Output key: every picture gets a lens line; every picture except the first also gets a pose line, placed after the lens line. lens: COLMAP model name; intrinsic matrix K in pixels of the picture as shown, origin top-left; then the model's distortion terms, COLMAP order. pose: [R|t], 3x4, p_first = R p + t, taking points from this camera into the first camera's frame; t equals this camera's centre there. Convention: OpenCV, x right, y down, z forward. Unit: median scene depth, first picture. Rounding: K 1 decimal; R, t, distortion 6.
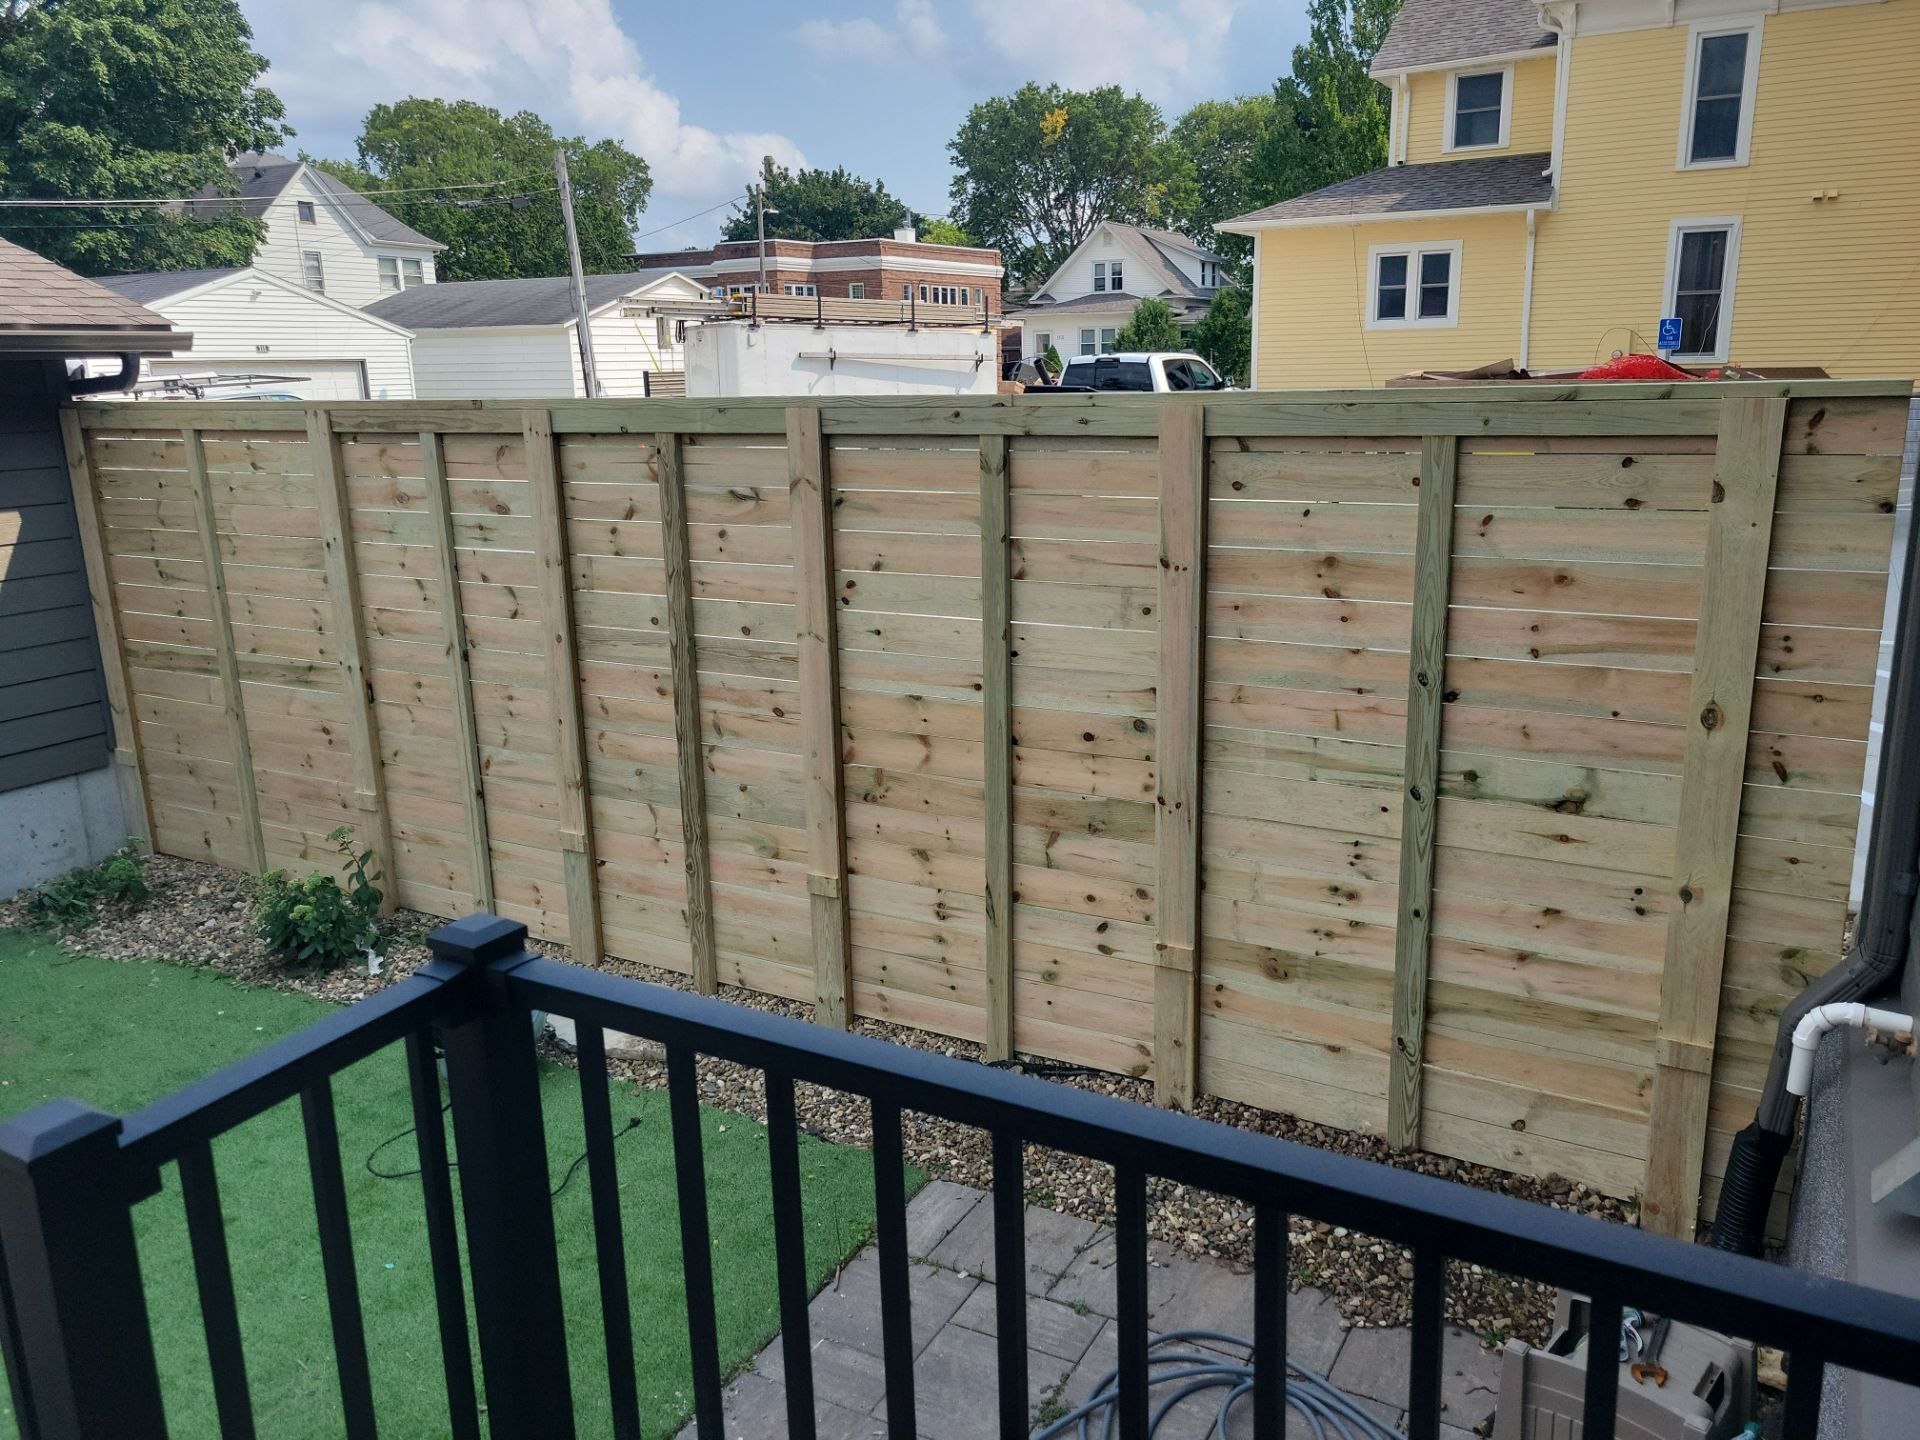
lens RADIAL K [[1438.5, 0, 986.1], [0, 1438.5, 711.3], [0, 0, 1]] dist [0.054914, -0.033237]
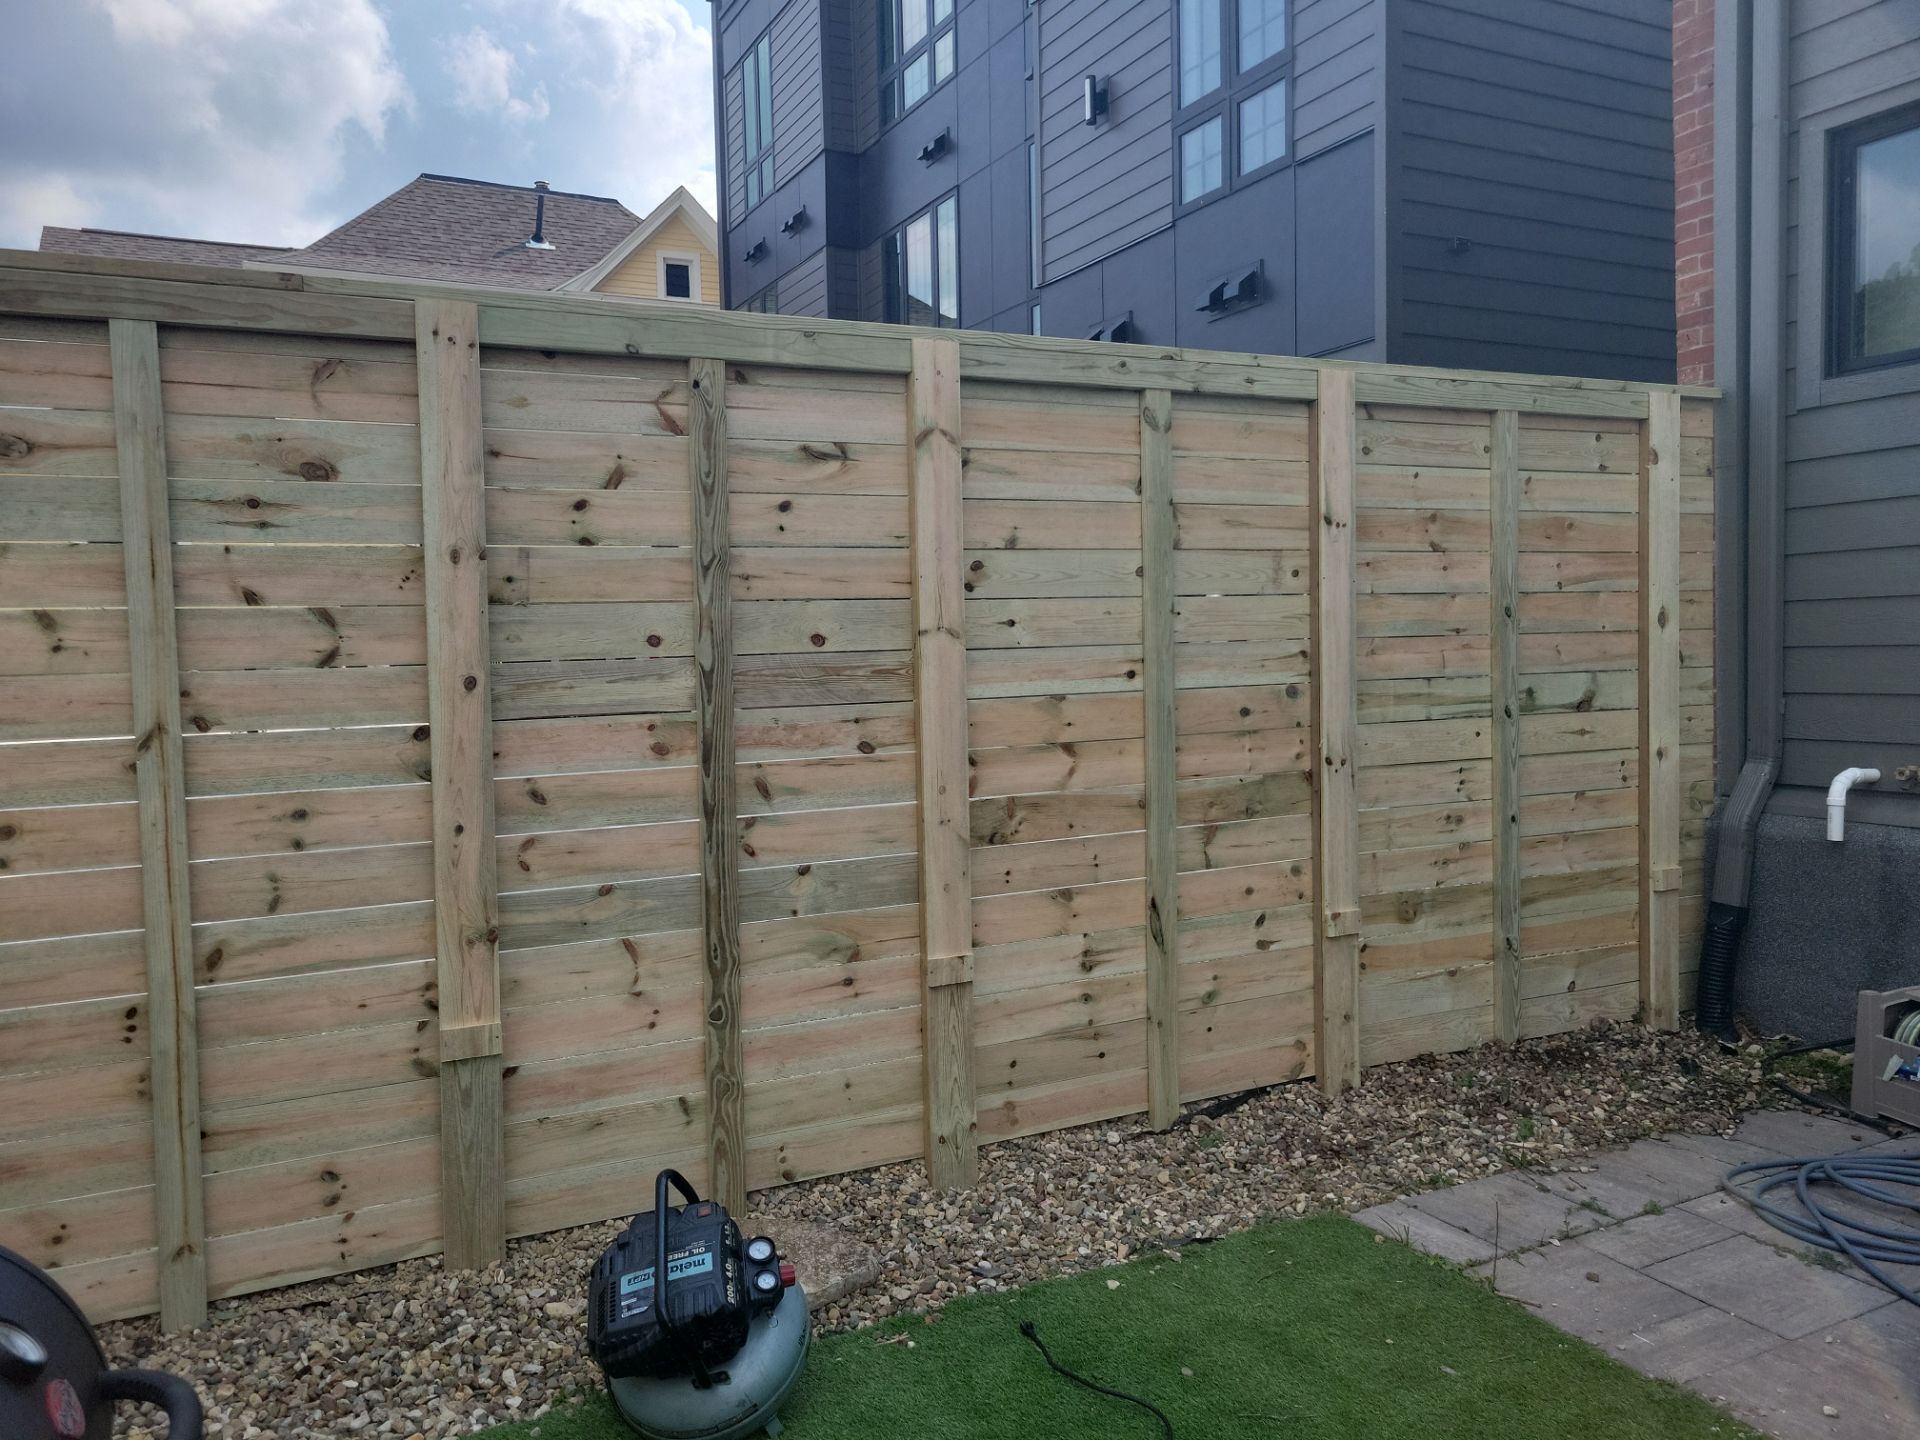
lens RADIAL K [[1438.5, 0, 965.5], [0, 1438.5, 706.2], [0, 0, 1]] dist [0.054914, -0.033237]
pose [[0.565283, -0.024663, 0.824528, -0.691333], [0.207171, 0.971761, -0.112967, 0.070450], [-0.798458, 0.234677, 0.554429, 0.522899]]
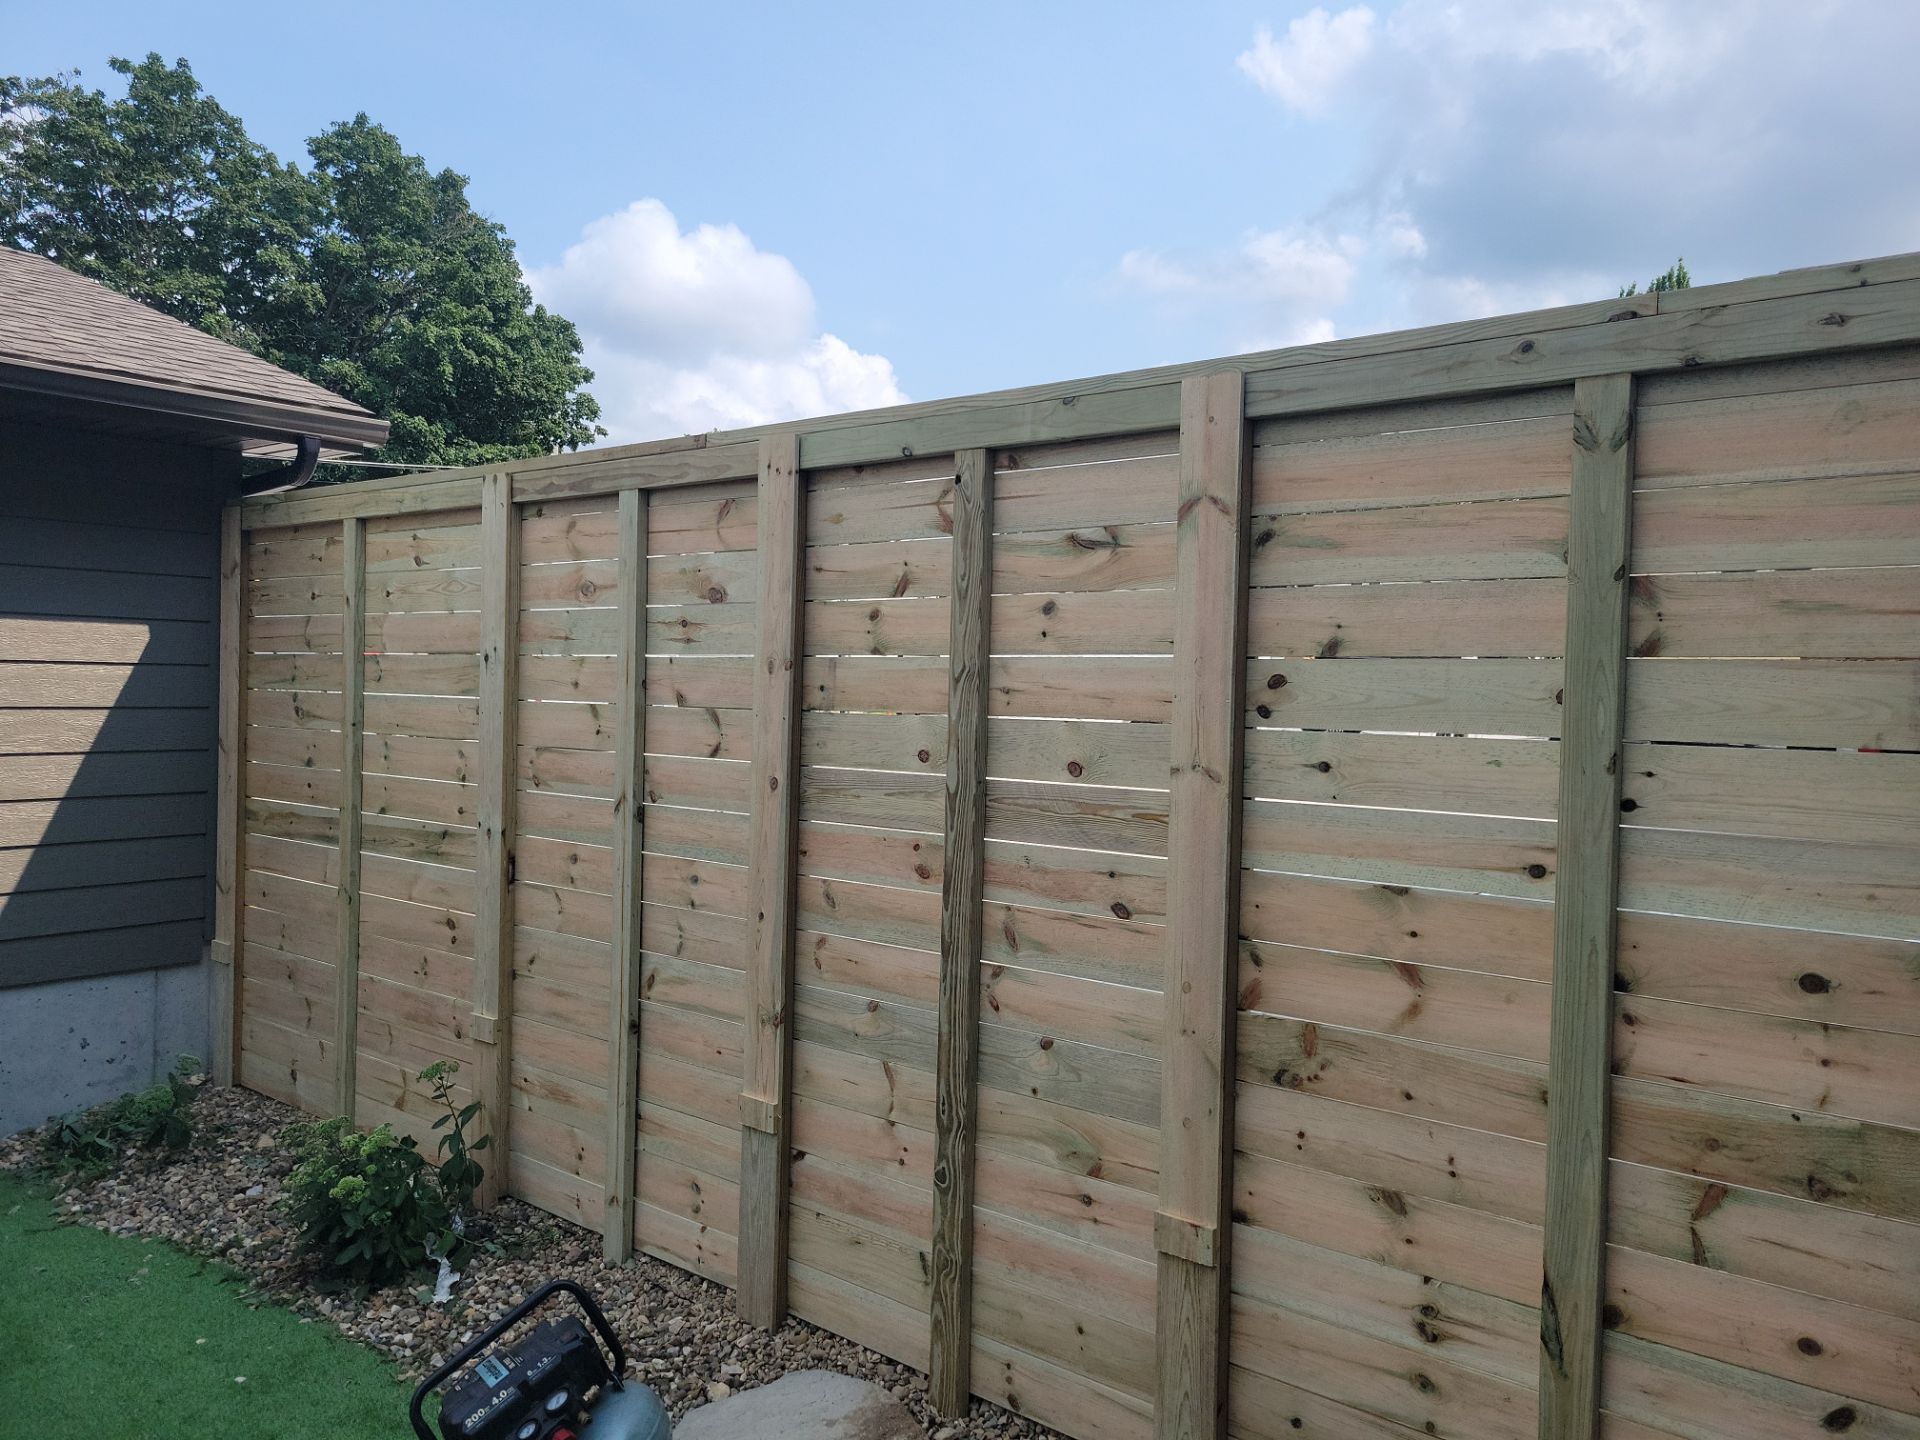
lens RADIAL K [[1438.5, 0, 956.0], [0, 1438.5, 703.4], [0, 0, 1]] dist [0.054914, -0.033237]
pose [[0.982532, 0.047132, -0.180026, -0.104501], [-0.085950, 0.972964, -0.214367, 0.046944], [0.165055, 0.226096, 0.960019, 0.398466]]
